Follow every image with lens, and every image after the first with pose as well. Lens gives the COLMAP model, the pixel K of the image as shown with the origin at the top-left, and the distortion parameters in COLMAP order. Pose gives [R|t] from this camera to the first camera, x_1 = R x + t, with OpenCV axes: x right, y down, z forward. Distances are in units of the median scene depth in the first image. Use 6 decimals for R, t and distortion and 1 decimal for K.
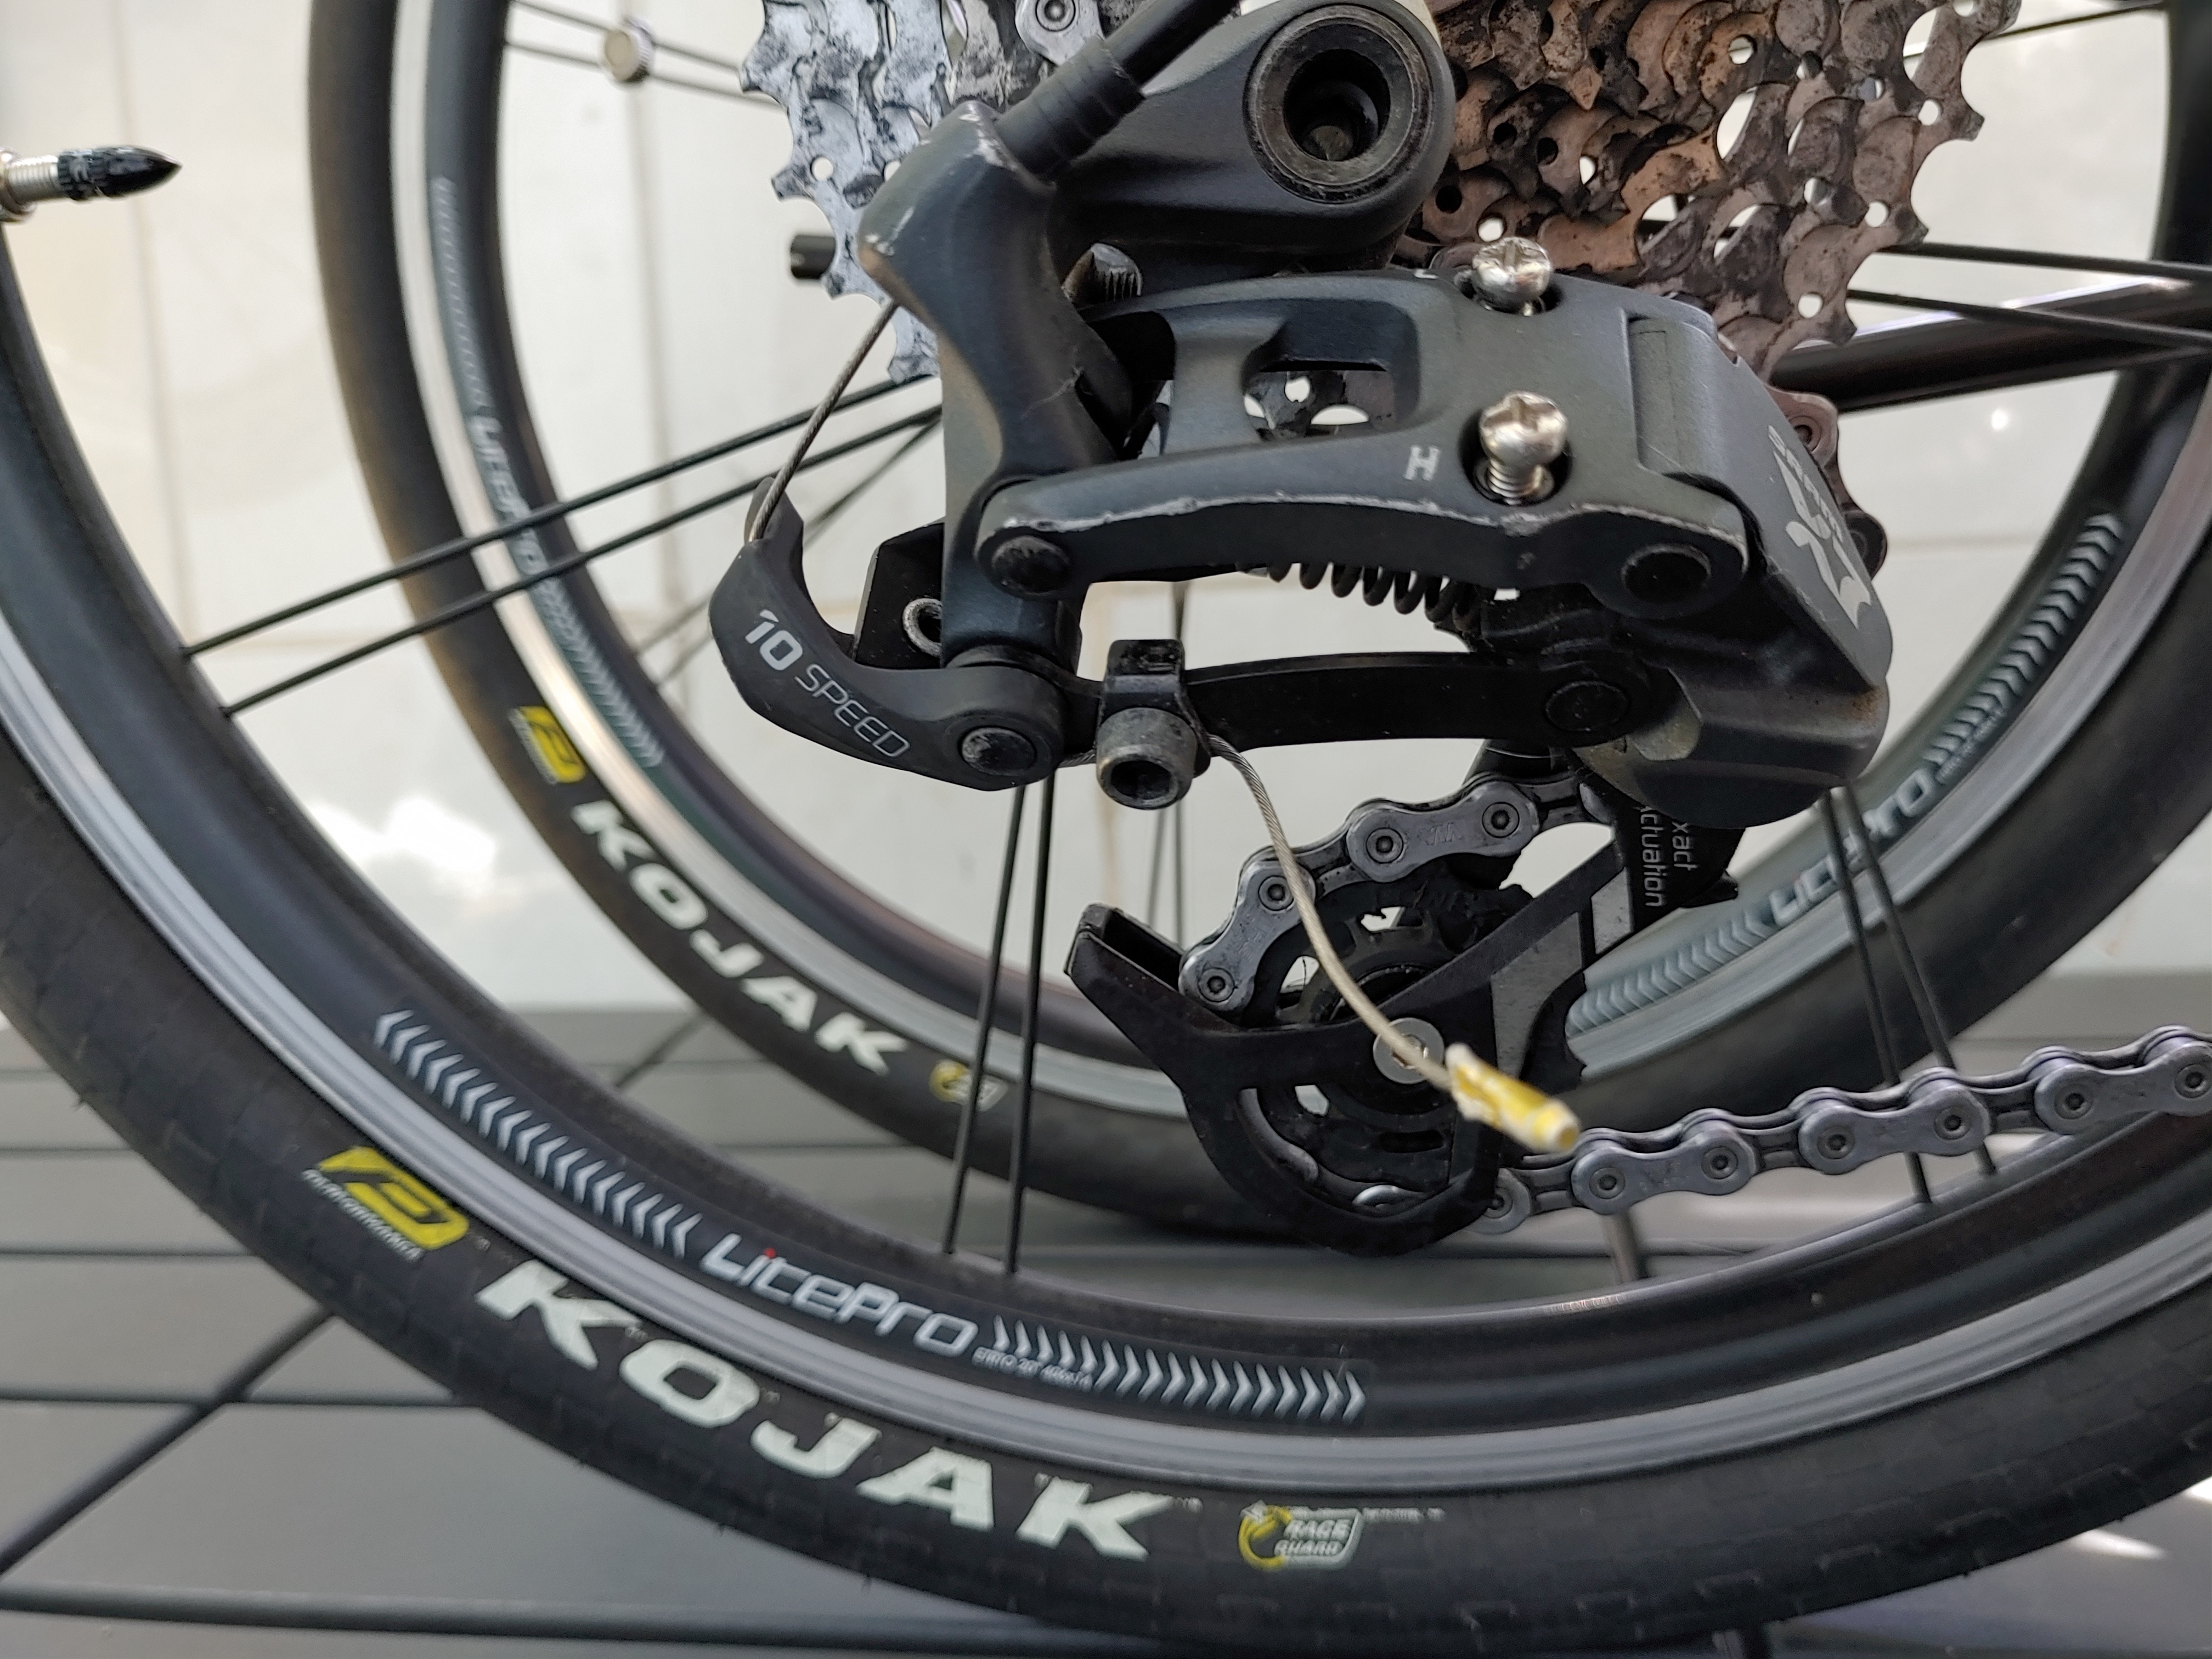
lens RADIAL K [[1737.5, 0, 1090.4], [0, 1737.5, 878.1], [0, 0, 1]] dist [-0.001841, 0.007467]
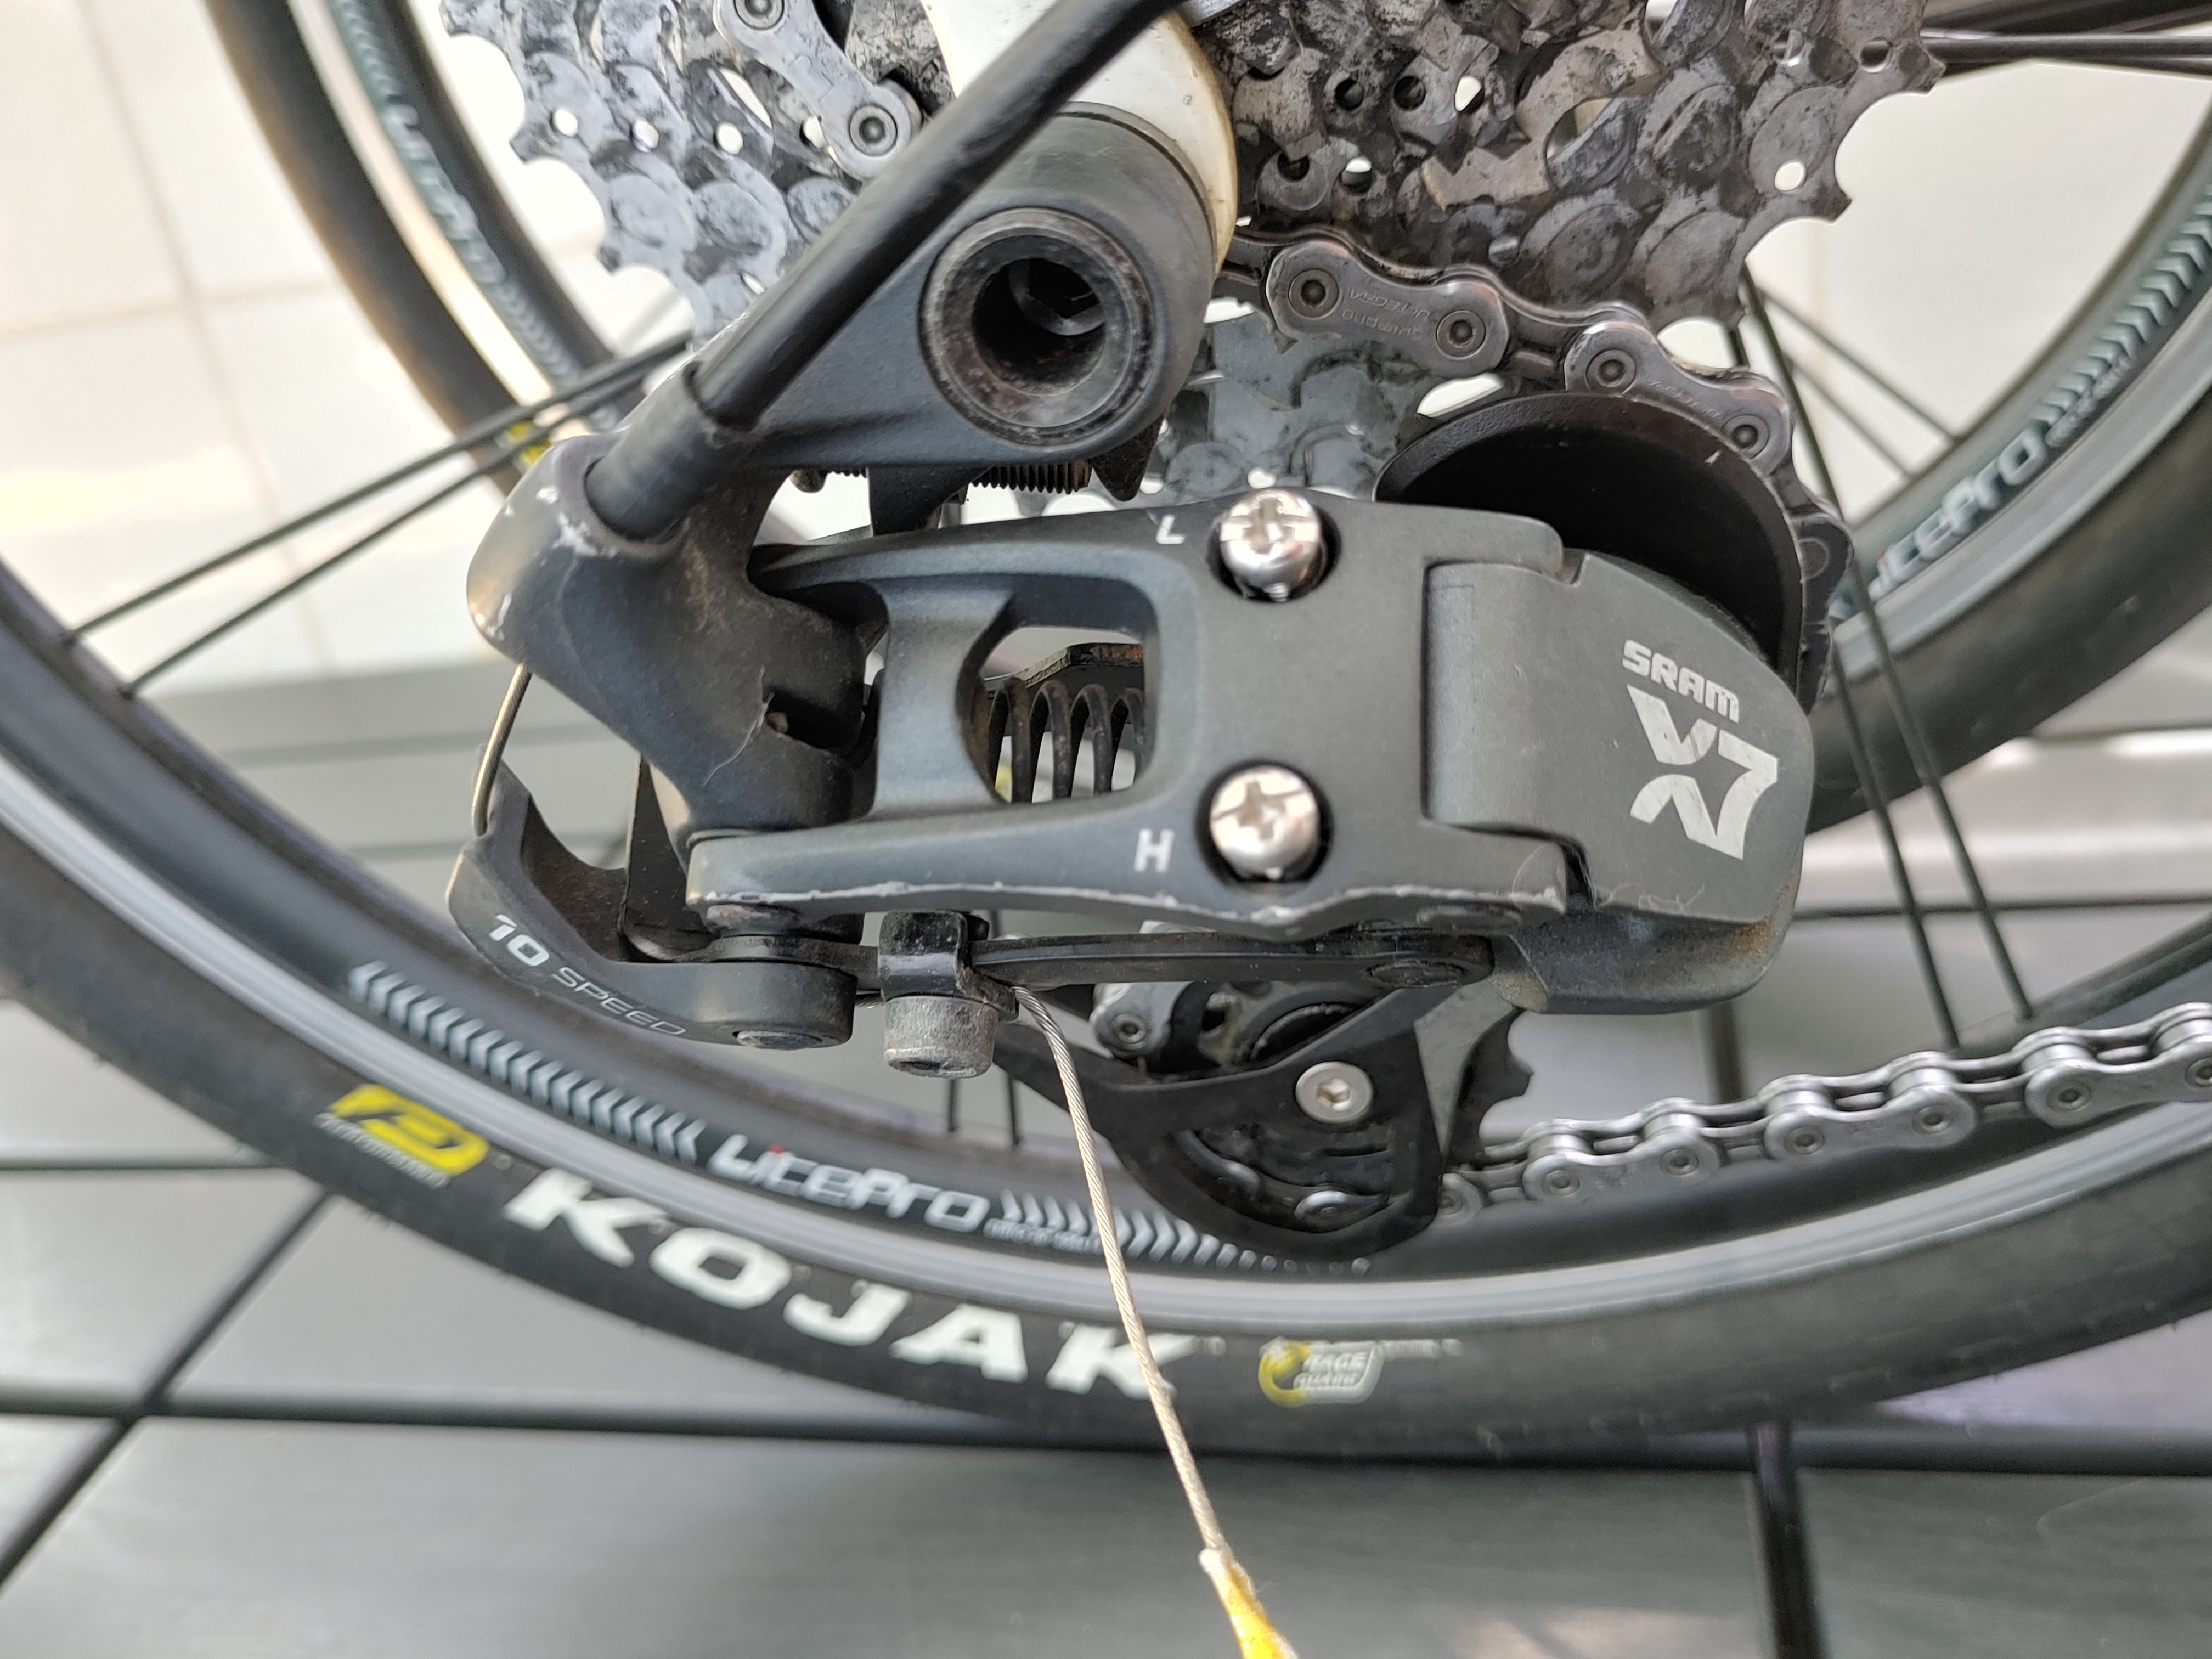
lens RADIAL K [[1755.6, 0, 1106.0], [0, 1755.6, 829.5], [0, 0, 1]] dist [0.000816, 0.003499]
pose [[0.991574, -0.081451, -0.100726, 0.158476], [0.108235, 0.948169, 0.298767, -0.313835], [0.071171, -0.307152, 0.948996, 0.124693]]
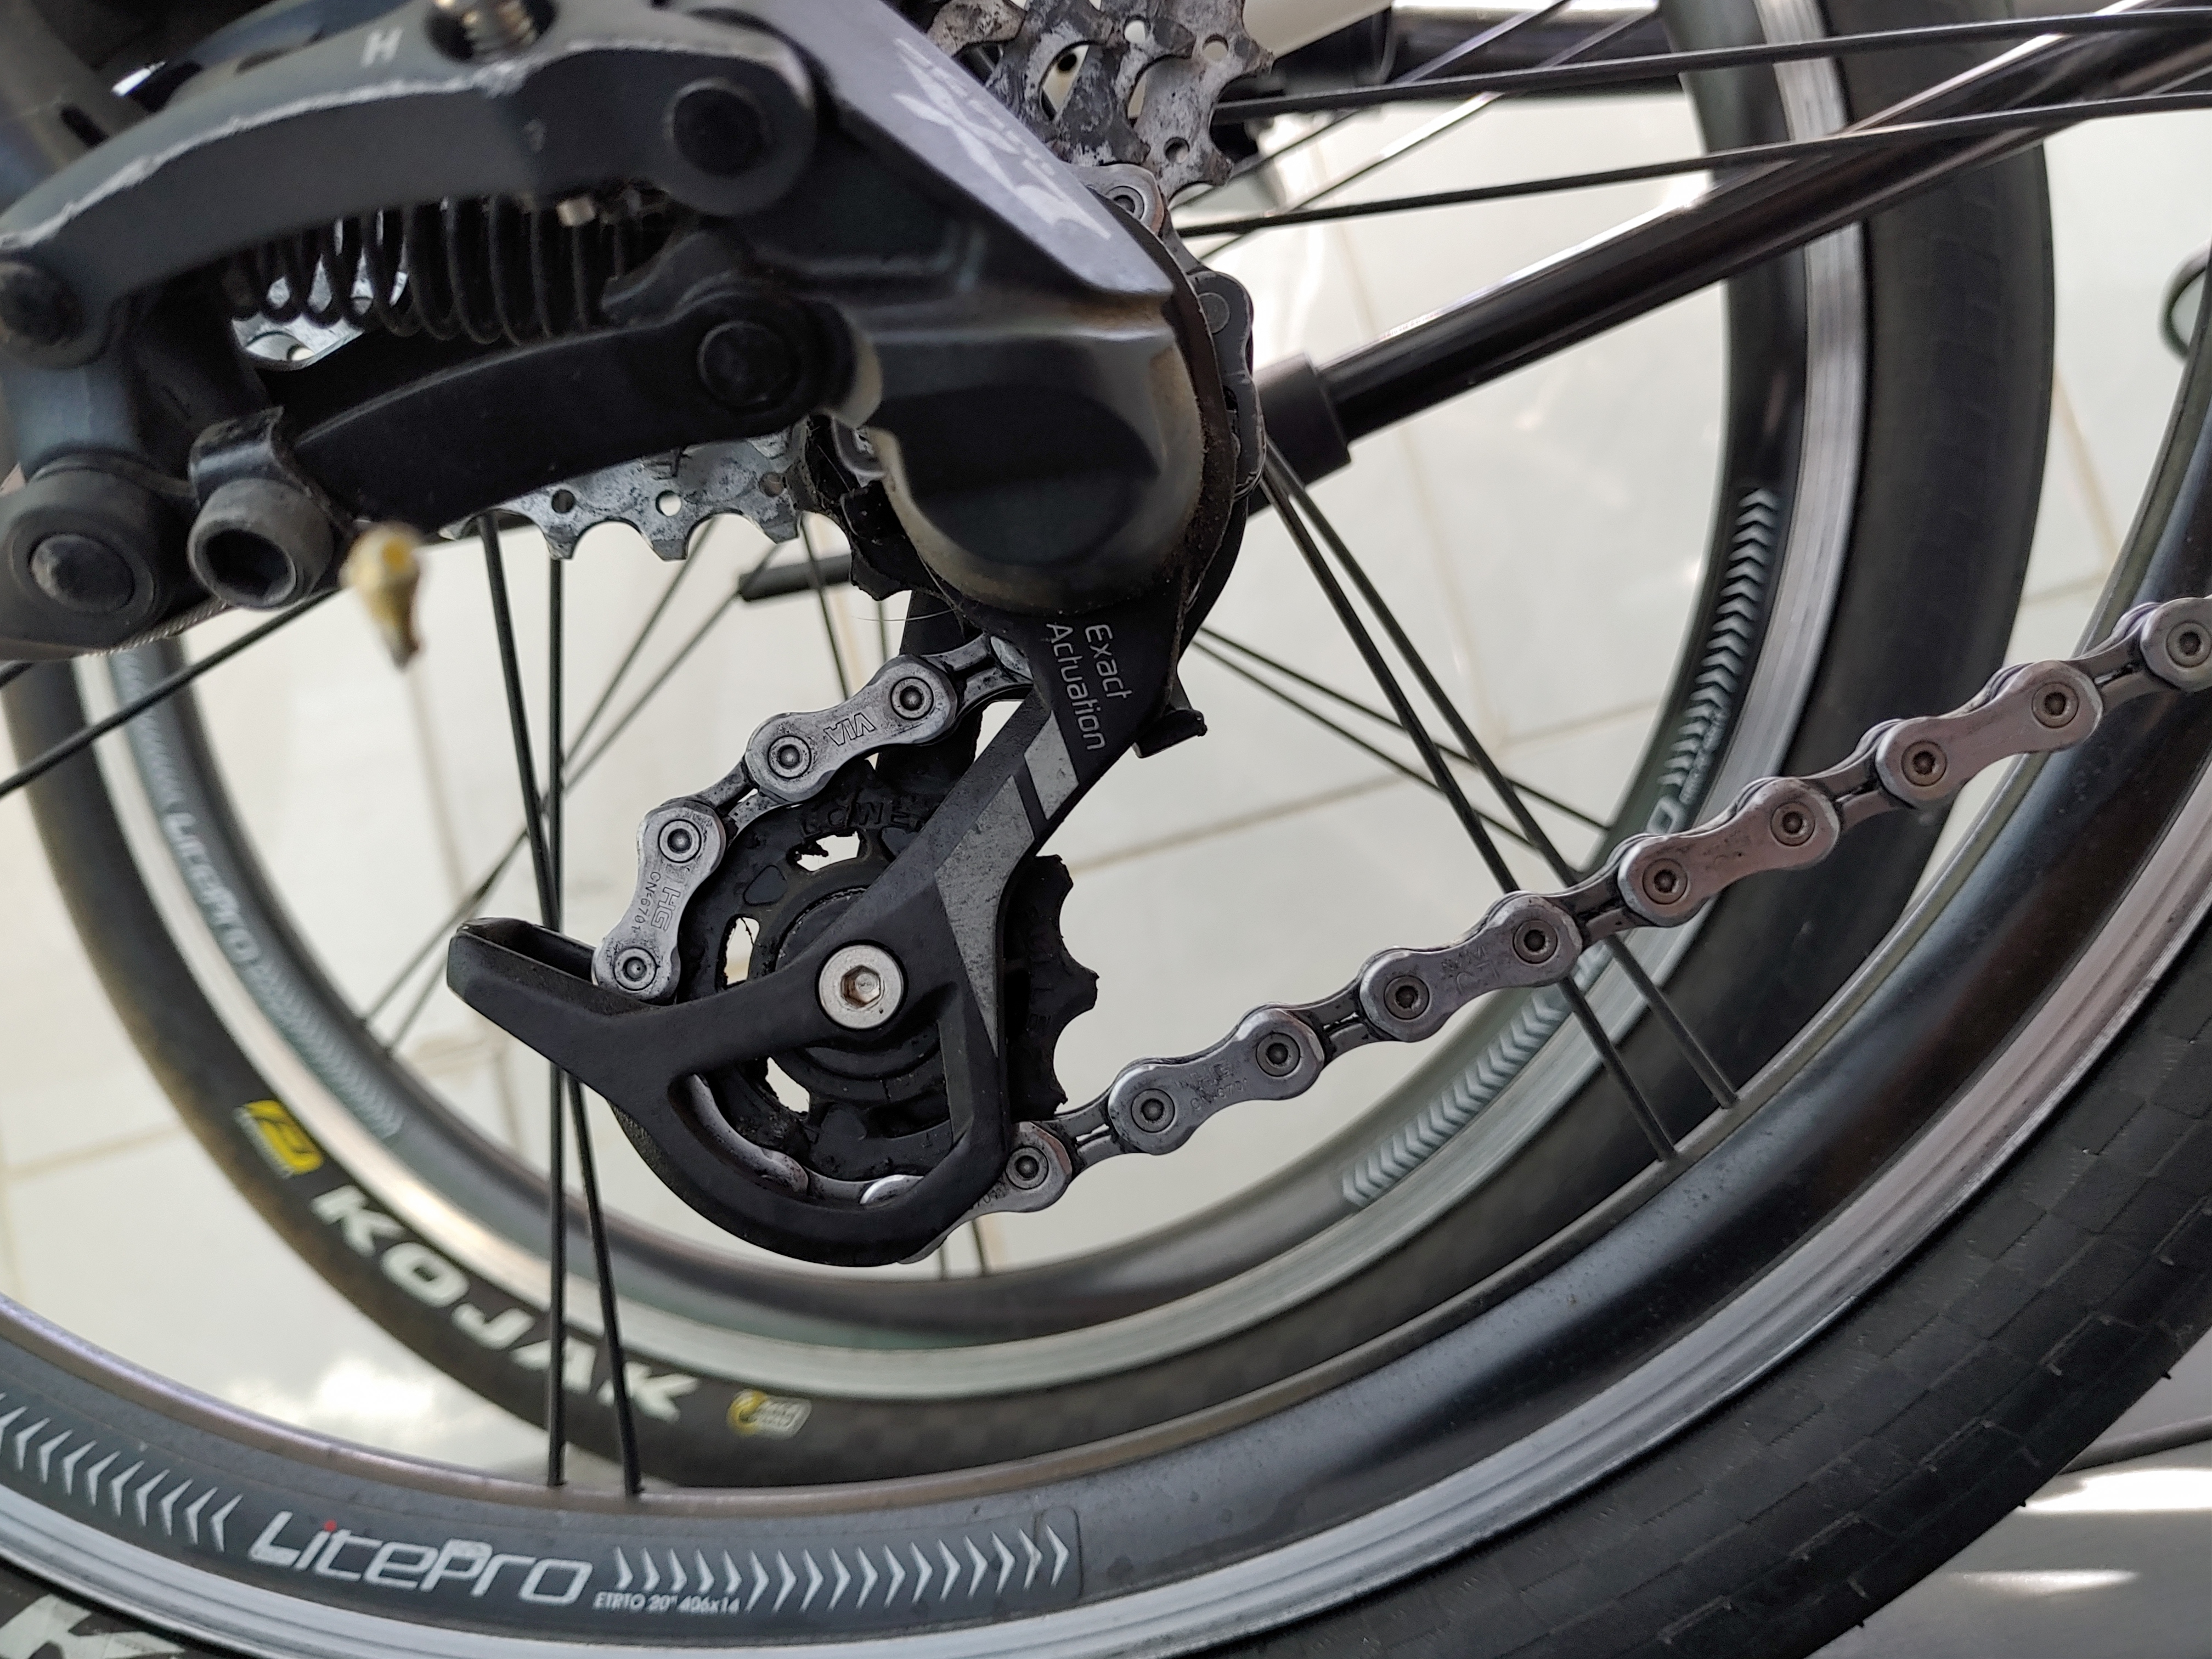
lens RADIAL K [[1769.6, 0, 1103.3], [0, 1769.6, 912.6], [0, 0, 1]] dist [0.001074, -0.007033]
pose [[0.979567, -0.200262, 0.018525, 0.270918], [0.198758, 0.949894, -0.241241, 0.273763], [0.030714, 0.239994, 0.970288, 0.171262]]
